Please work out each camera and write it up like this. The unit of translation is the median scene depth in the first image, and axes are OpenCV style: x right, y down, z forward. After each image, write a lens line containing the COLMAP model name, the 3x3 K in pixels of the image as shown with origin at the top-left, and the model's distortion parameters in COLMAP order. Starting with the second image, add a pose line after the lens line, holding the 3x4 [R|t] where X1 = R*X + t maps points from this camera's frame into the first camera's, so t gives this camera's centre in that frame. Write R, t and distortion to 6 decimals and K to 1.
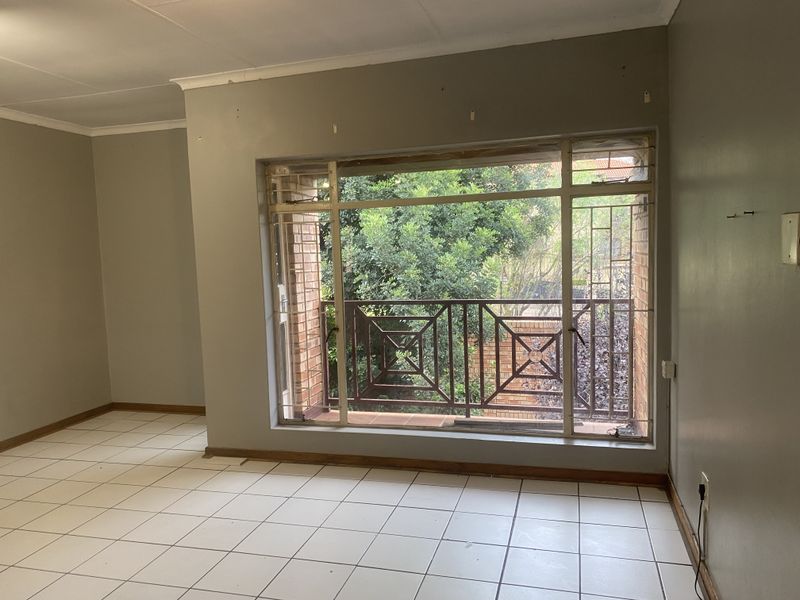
lens RADIAL K [[601.4, 0, 398.0], [0, 601.4, 344.2], [0, 0, 1]] dist [0.037638, -0.000134]
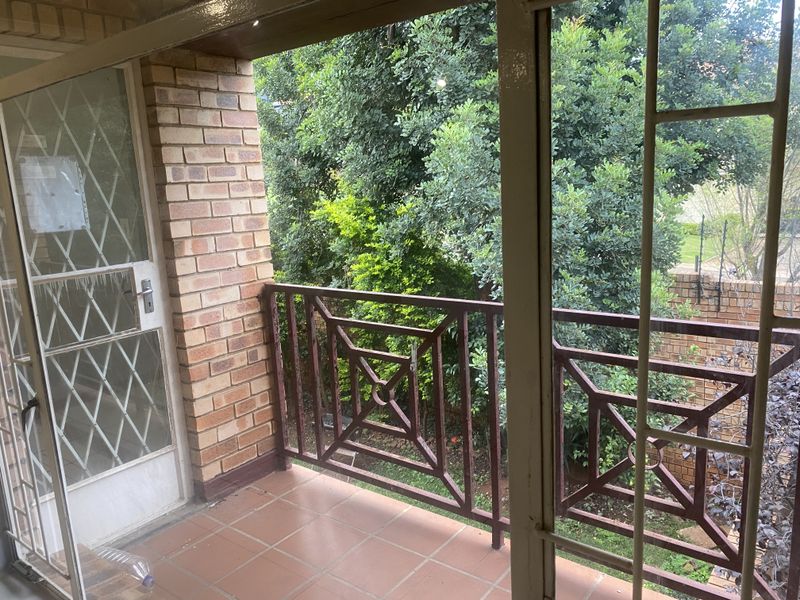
lens RADIAL K [[613.2, 0, 400.7], [0, 613.2, 319.9], [0, 0, 1]] dist [0.002246, 0.000548]
pose [[0.929455, 0.066364, -0.362918, 0.214666], [-0.035861, 0.995282, 0.090157, -0.100232], [0.367189, -0.070782, 0.927449, 0.548315]]
